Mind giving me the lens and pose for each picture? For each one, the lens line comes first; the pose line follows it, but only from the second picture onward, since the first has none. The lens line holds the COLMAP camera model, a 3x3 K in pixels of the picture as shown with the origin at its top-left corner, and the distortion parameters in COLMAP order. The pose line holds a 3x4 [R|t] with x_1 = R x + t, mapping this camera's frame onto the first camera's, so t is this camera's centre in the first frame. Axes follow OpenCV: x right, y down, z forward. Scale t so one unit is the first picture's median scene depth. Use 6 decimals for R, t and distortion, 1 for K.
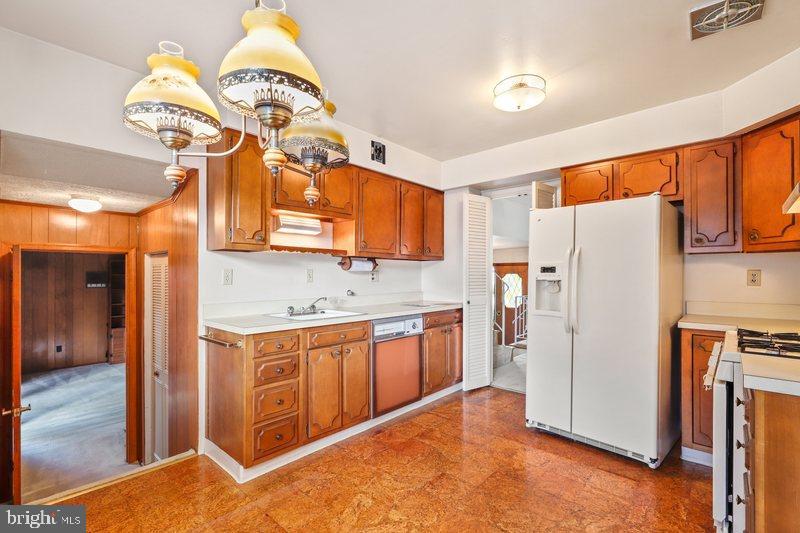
lens RADIAL K [[368.1, 0, 405.3], [0, 368.1, 271.1], [0, 0, 1]] dist [0.001052, 0.000155]
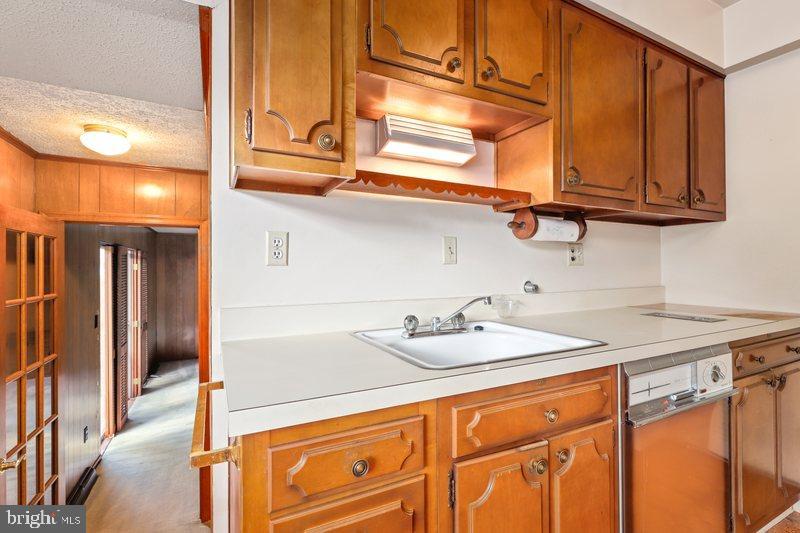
lens RADIAL K [[374.6, 0, 398.9], [0, 374.6, 263.1], [0, 0, 1]] dist [0.000836, -0.000172]
pose [[0.931748, -0.007452, -0.363030, -0.150119], [0.007004, 0.999972, -0.002551, 0.031568], [0.363039, -0.000166, 0.931774, 0.537943]]
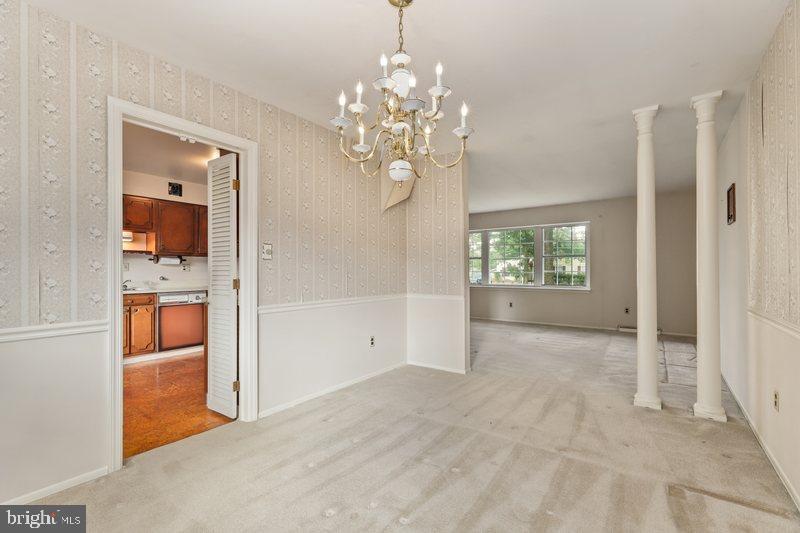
lens RADIAL K [[368.1, 0, 402.9], [0, 368.1, 266.3], [0, 0, 1]] dist [0.001052, 0.000155]
pose [[0.994428, -0.002248, 0.105391, 0.789861], [0.002497, 0.999994, -0.002229, 0.016707], [-0.105385, 0.002479, 0.994428, -0.733304]]
